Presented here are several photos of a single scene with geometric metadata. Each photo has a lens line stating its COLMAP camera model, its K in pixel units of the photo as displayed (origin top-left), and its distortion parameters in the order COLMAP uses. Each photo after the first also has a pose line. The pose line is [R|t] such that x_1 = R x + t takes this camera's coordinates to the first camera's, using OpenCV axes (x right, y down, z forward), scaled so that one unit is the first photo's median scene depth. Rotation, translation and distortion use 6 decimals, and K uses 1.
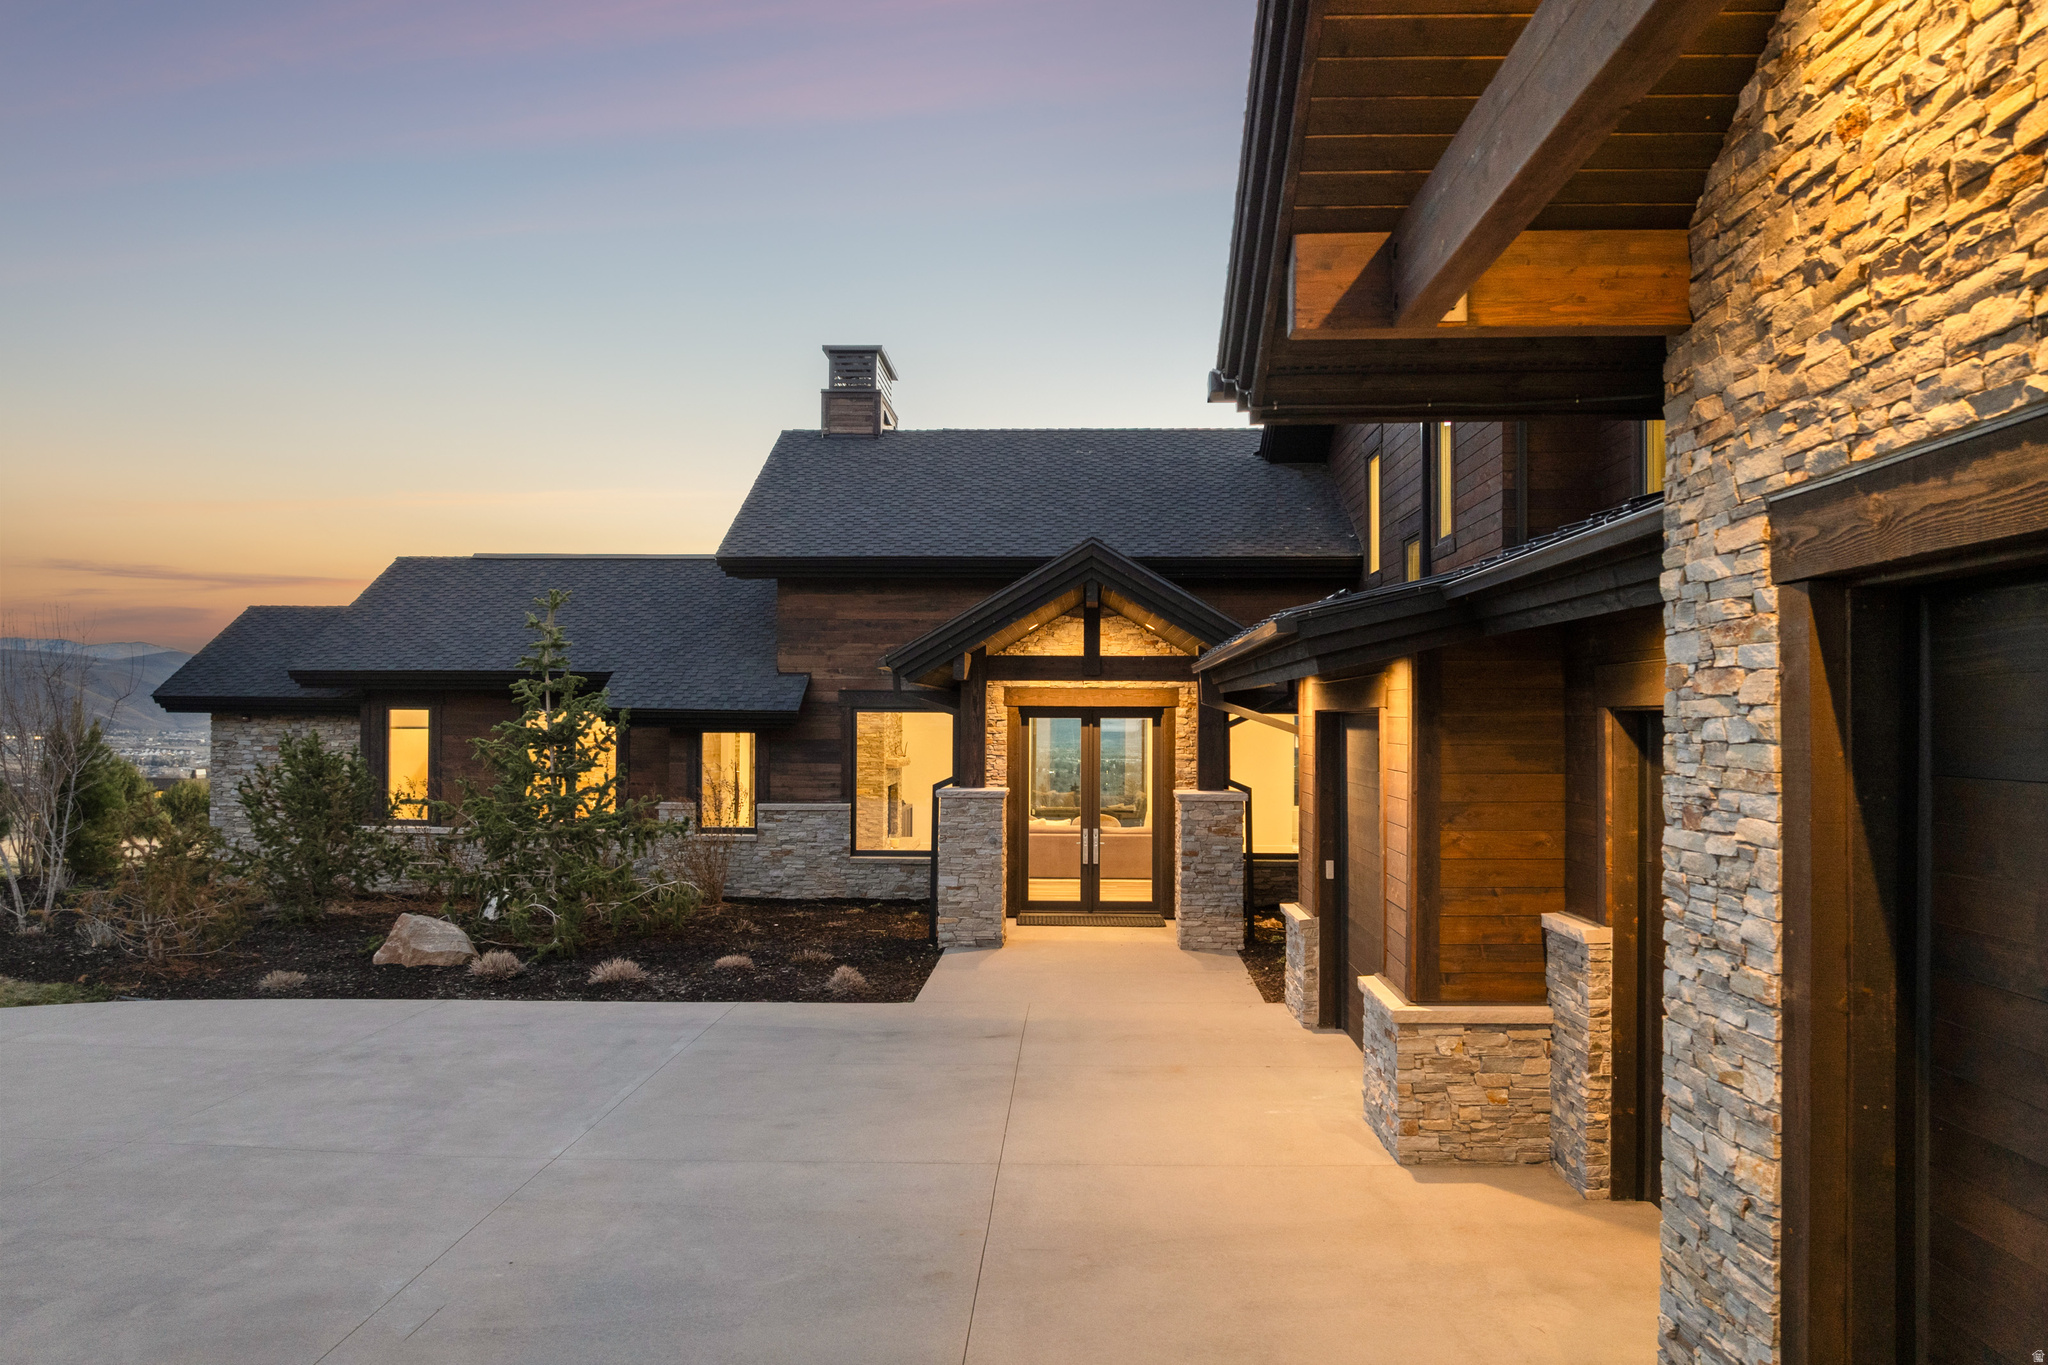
lens RADIAL K [[1417.8, 0, 1024.0], [0, 1417.8, 682.5], [0, 0, 1]] dist [-0.006113, -0.001546]
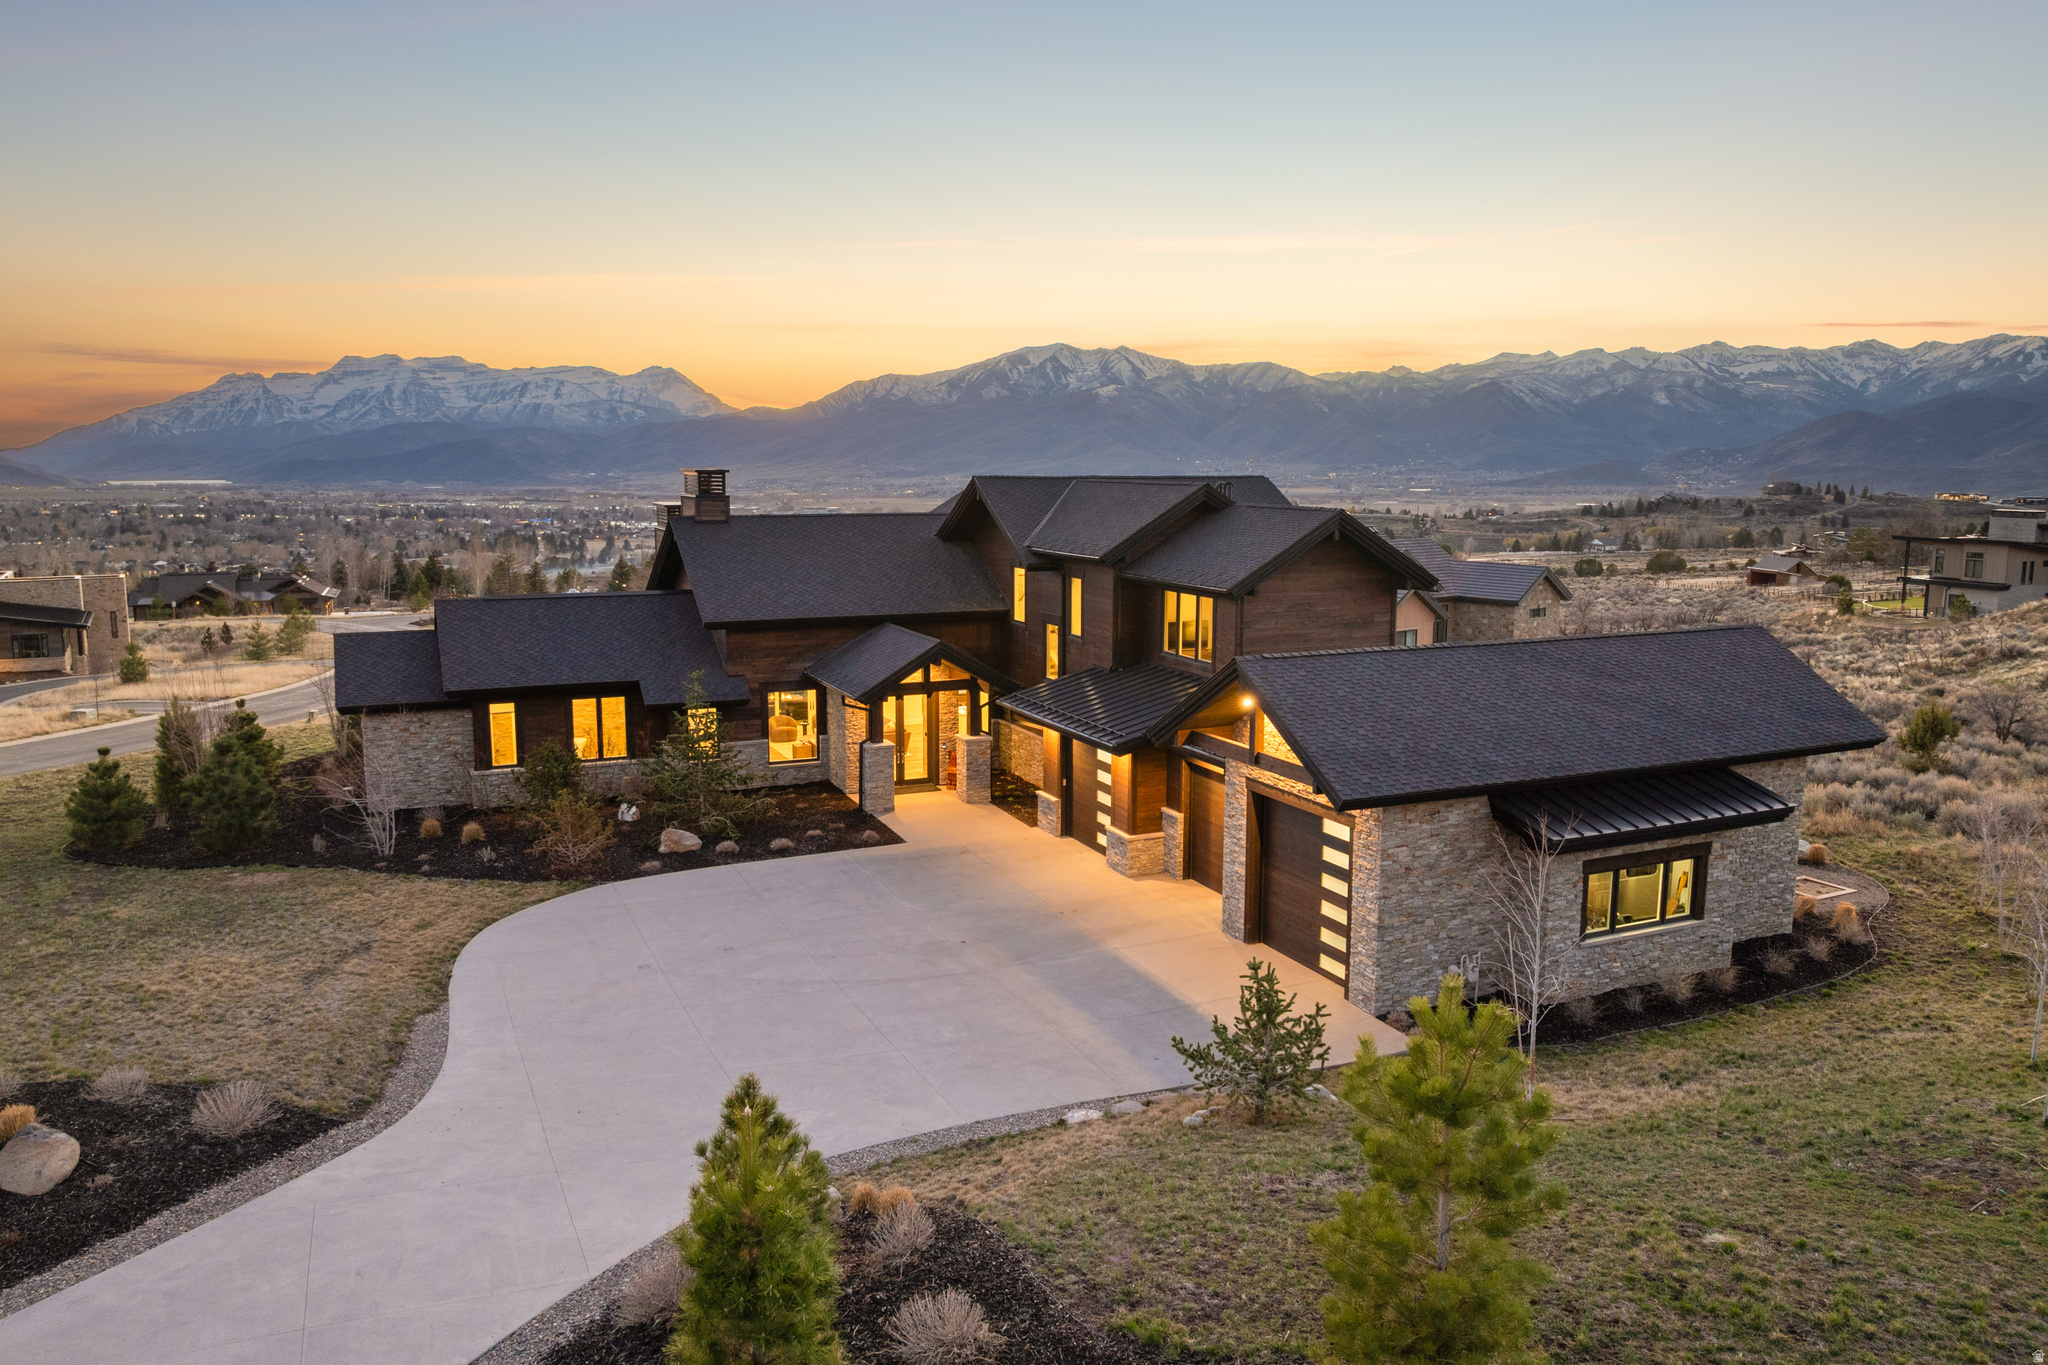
lens RADIAL K [[1219.4, 0, 1024.0], [0, 1219.4, 682.5], [0, 0, 1]] dist [0.001542, 0.000094]
pose [[0.904671, -0.062651, 0.421480, -0.746934], [-0.005695, 0.987266, 0.158977, -0.387620], [-0.426073, -0.146222, 0.892794, -0.961577]]
